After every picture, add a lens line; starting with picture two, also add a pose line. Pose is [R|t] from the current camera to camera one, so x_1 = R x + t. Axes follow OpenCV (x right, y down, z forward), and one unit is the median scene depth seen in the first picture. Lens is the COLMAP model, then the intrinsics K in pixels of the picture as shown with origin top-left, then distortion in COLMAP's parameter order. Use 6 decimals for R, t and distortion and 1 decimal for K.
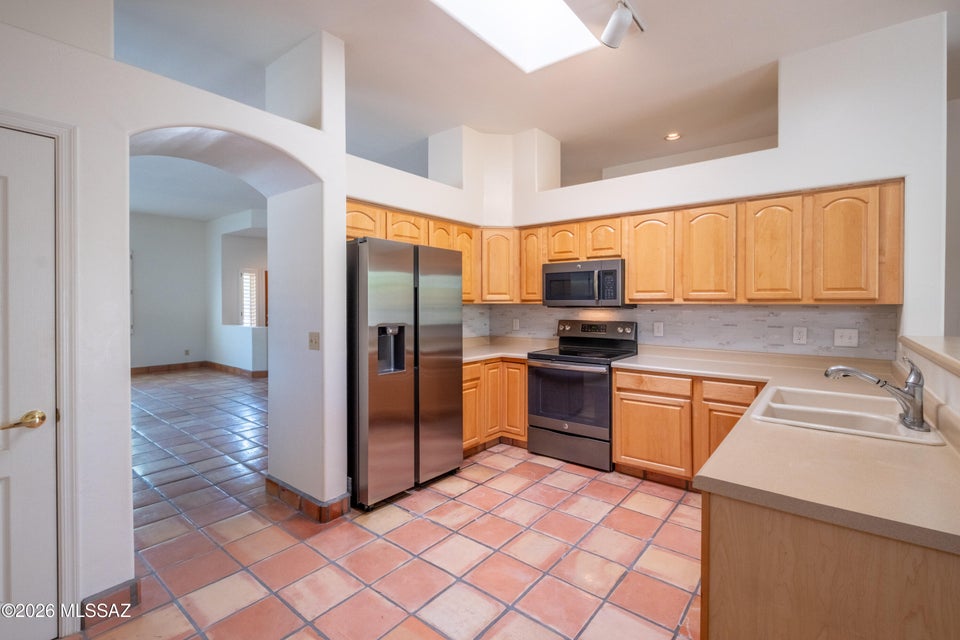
lens RADIAL K [[435.1, 0, 477.7], [0, 435.1, 298.1], [0, 0, 1]] dist [0.000326, 0.000664]
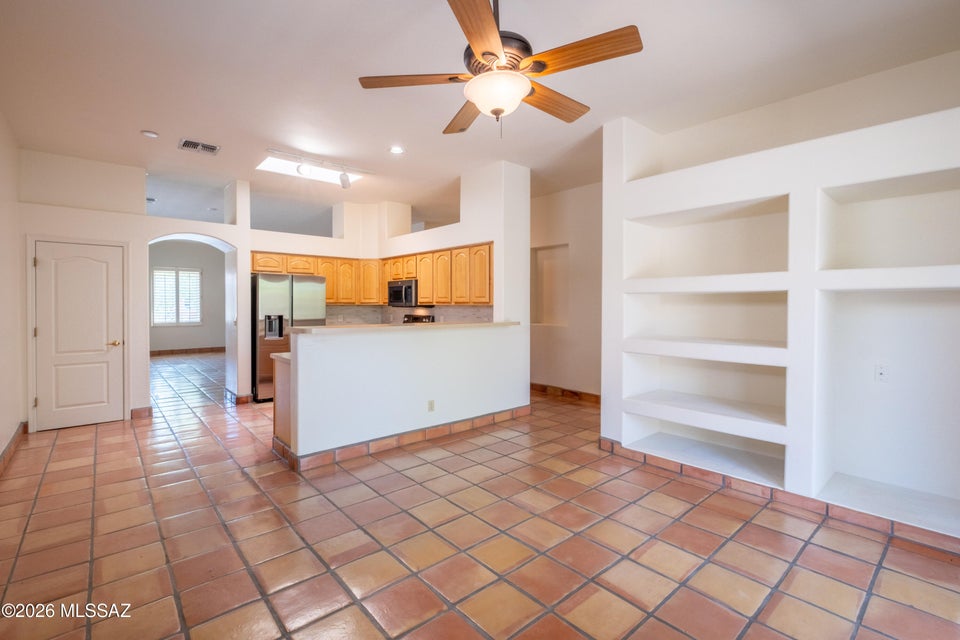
lens RADIAL K [[435.1, 0, 477.7], [0, 435.1, 298.1], [0, 0, 1]] dist [0.000326, 0.000664]
pose [[0.984414, -0.000065, -0.175865, 0.883574], [-0.000450, 0.999996, -0.002890, -0.008681], [0.175865, 0.002924, 0.984410, -0.680276]]
